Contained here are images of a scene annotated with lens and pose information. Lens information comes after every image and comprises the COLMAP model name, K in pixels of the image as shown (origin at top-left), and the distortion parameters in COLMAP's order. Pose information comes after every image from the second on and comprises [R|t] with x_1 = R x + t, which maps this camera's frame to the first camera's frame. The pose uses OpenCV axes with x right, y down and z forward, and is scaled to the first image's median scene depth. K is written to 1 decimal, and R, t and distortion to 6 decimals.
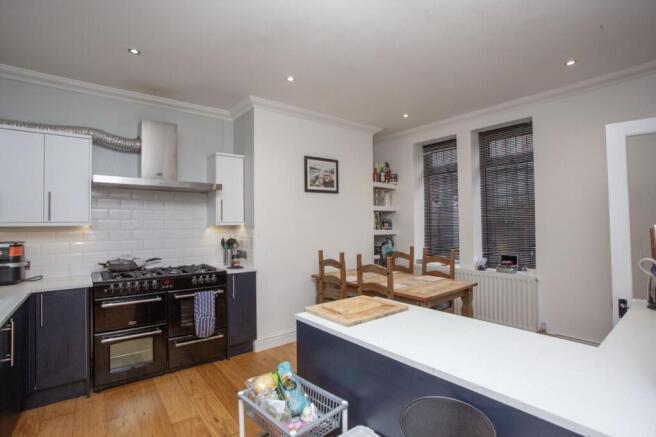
lens RADIAL K [[319.6, 0, 323.4], [0, 319.6, 220.2], [0, 0, 1]] dist [-0.072867, 0.031988]
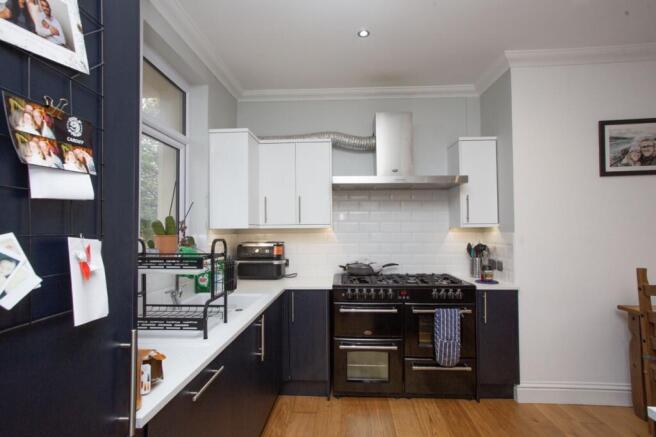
lens RADIAL K [[319.9, 0, 326.1], [0, 319.9, 220.8], [0, 0, 1]] dist [-0.044089, 0.041213]
pose [[0.756384, -0.016013, -0.653932, -0.074124], [0.008381, 0.999856, -0.014789, 0.009305], [0.654074, 0.005706, 0.756409, 0.175297]]
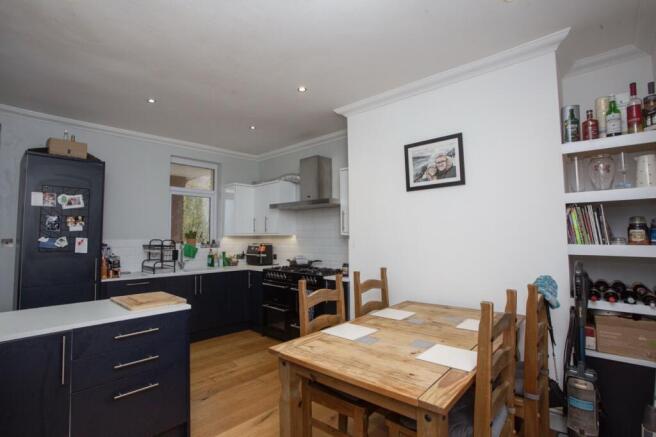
lens RADIAL K [[319.6, 0, 323.4], [0, 319.6, 220.2], [0, 0, 1]] dist [-0.072867, 0.031988]
pose [[0.167860, -0.045640, -0.984754, 0.821818], [0.015018, 0.998930, -0.043737, 0.014231], [0.985697, -0.007447, 0.168365, 0.831965]]
